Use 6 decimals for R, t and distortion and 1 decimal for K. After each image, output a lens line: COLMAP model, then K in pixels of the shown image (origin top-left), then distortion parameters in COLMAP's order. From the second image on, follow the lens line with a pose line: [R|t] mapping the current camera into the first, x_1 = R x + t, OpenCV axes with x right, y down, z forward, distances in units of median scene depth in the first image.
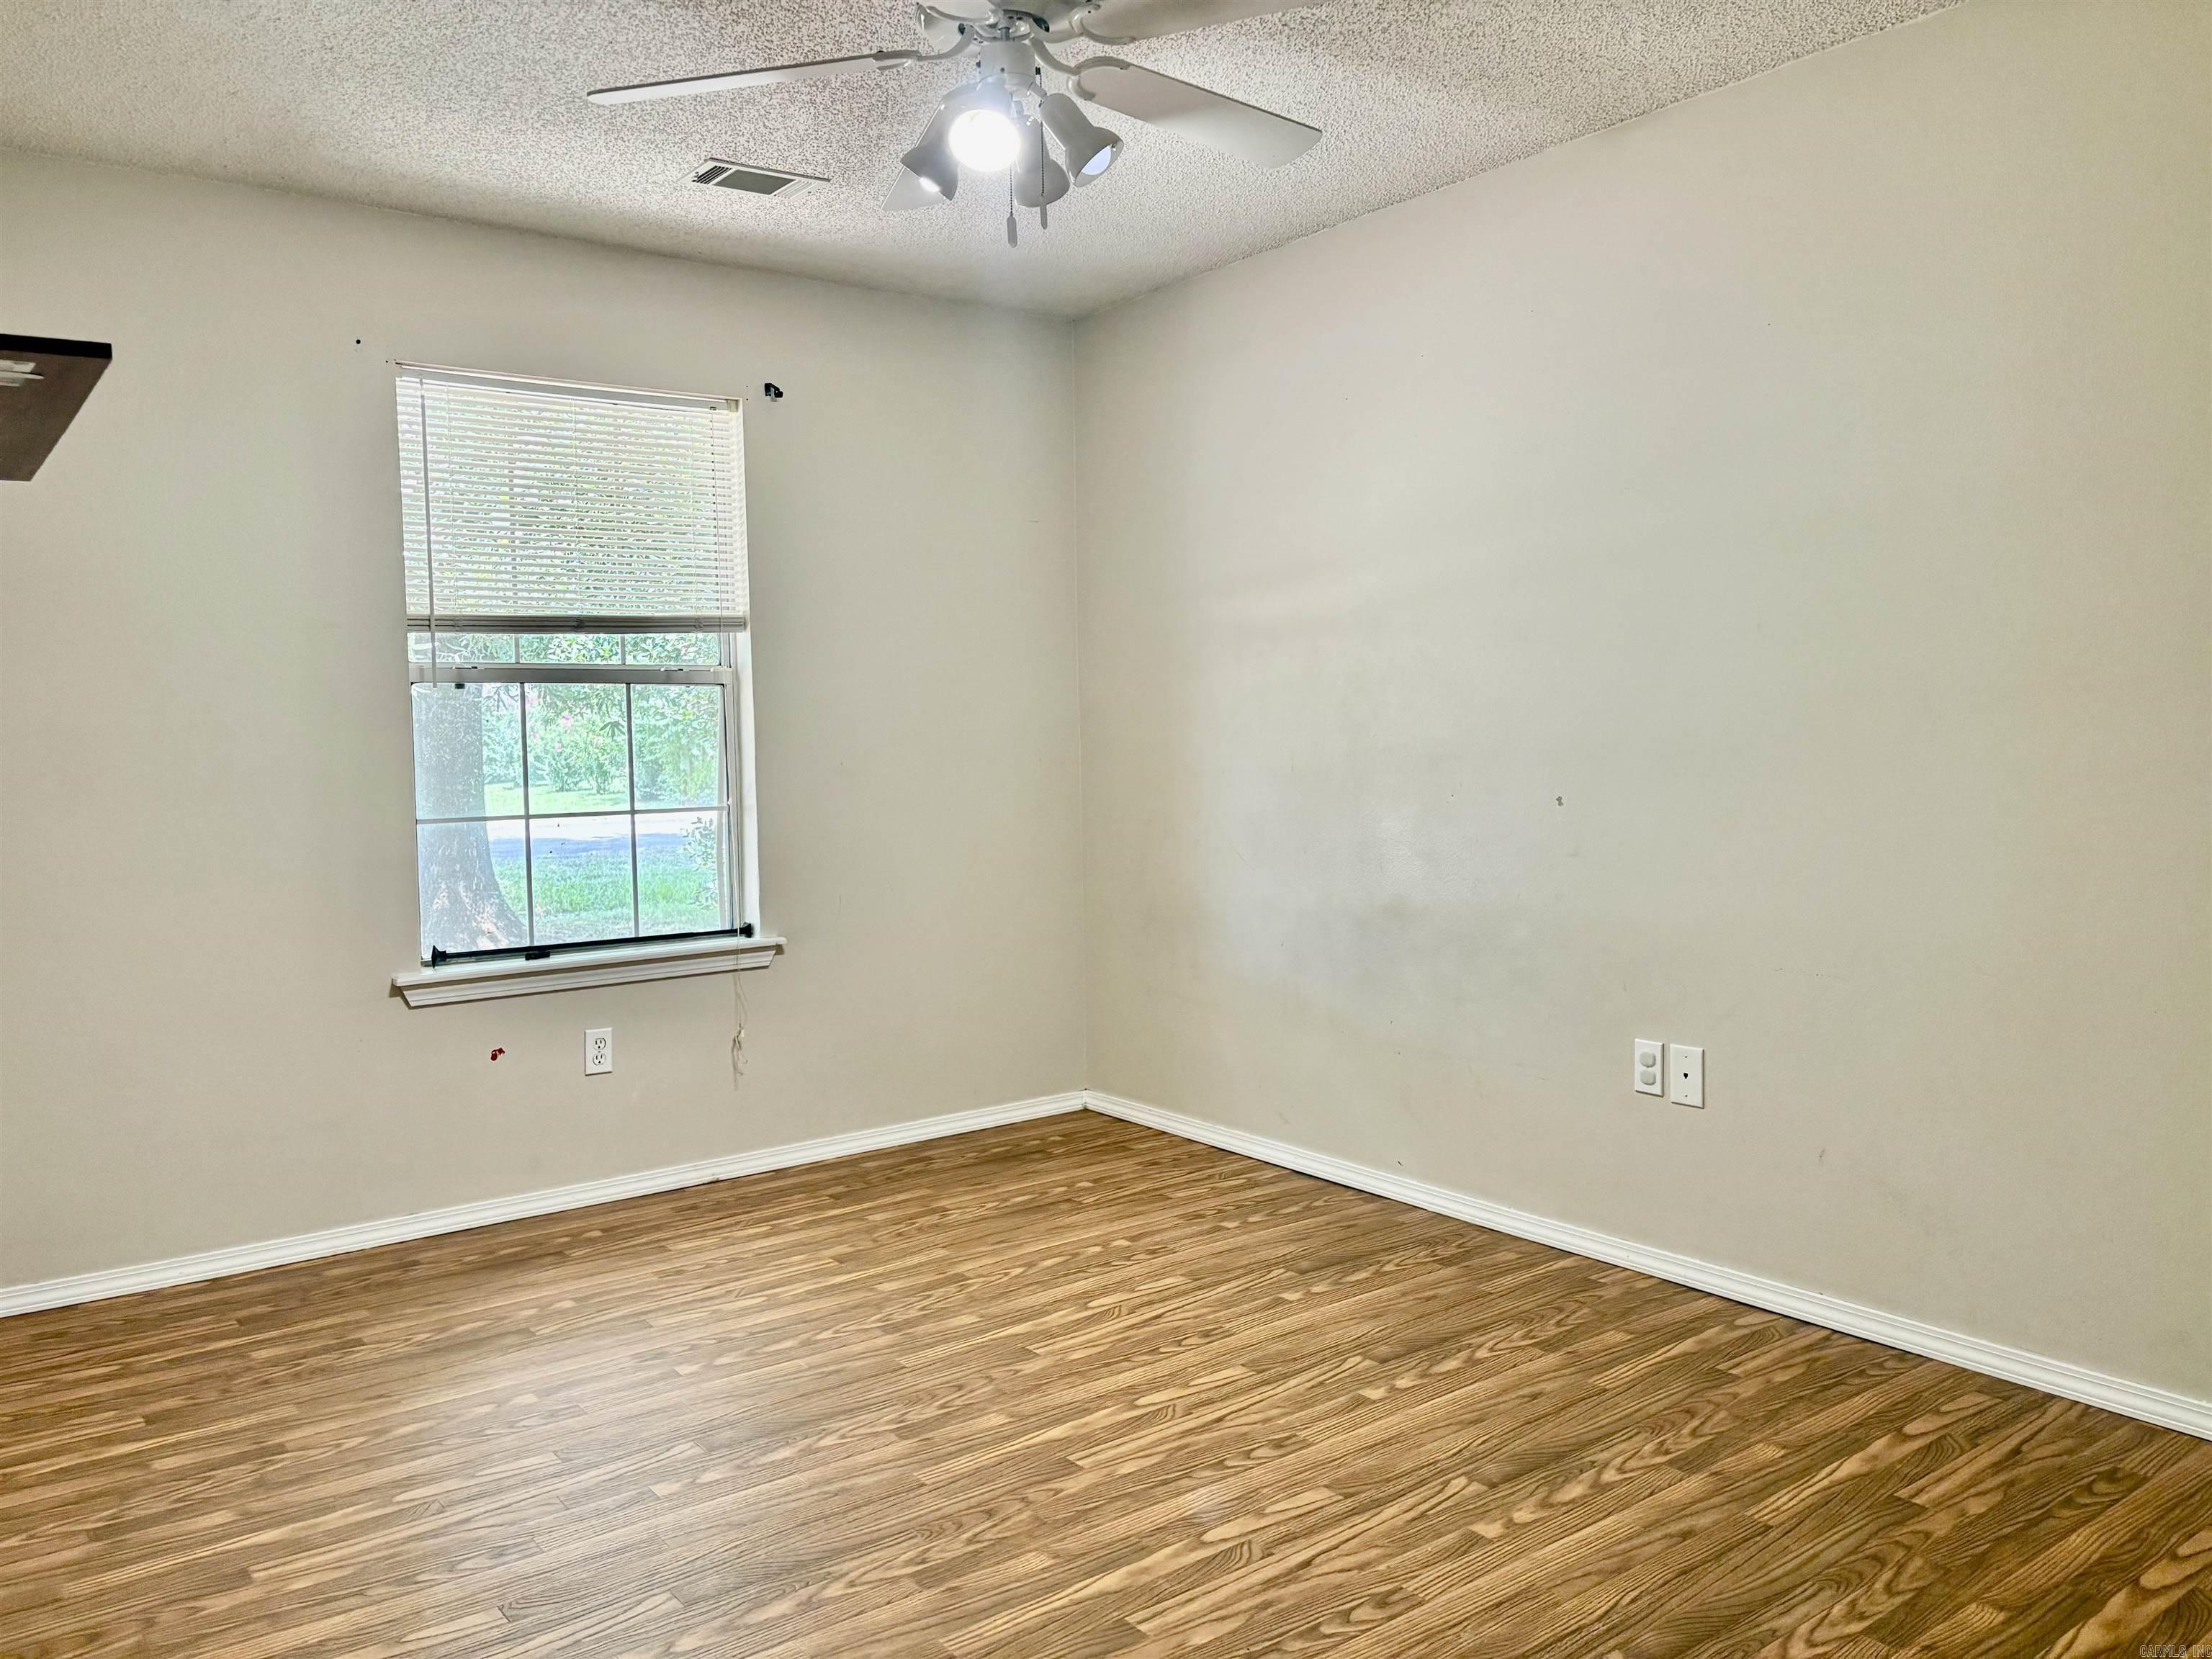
lens RADIAL K [[1678.7, 0, 1106.0], [0, 1678.7, 829.5], [0, 0, 1]] dist [0.023443, -0.007378]
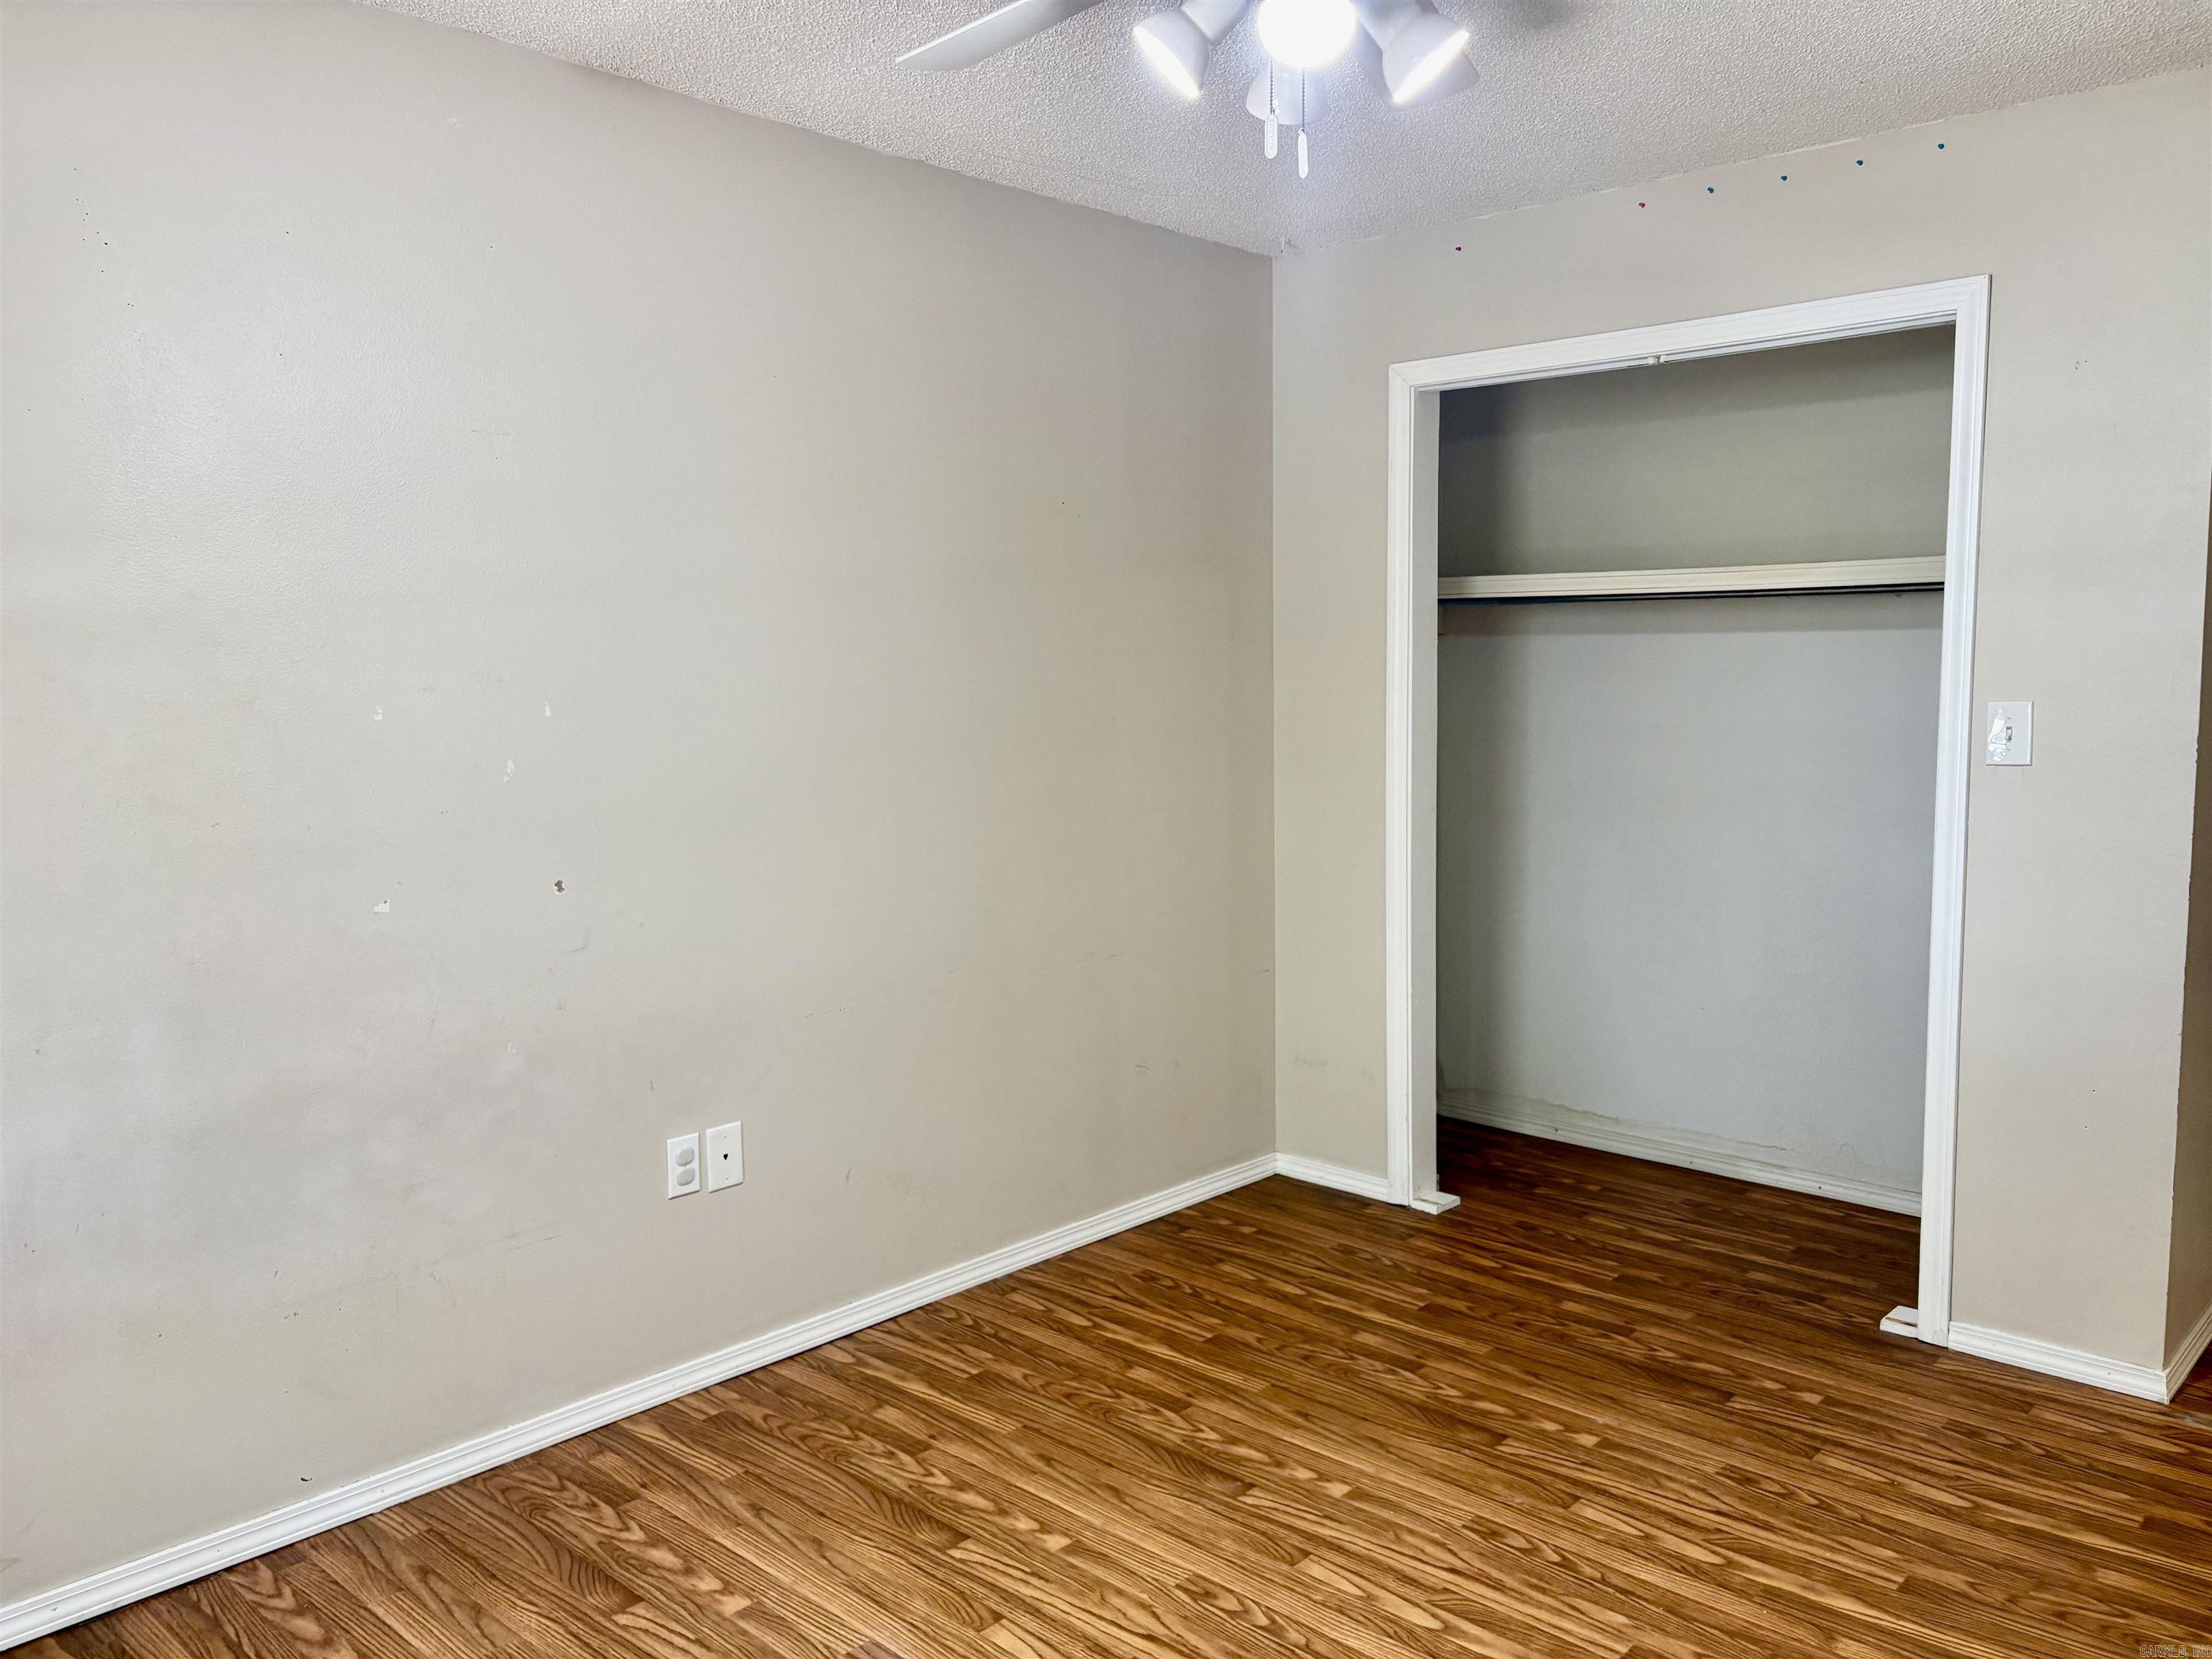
lens RADIAL K [[1678.7, 0, 1106.0], [0, 1678.7, 829.5], [0, 0, 1]] dist [0.023443, -0.007378]
pose [[-0.172025, -0.078619, 0.981950, -0.618056], [0.073698, 0.992990, 0.092414, -0.109317], [-0.982332, 0.088265, -0.165025, 0.963744]]
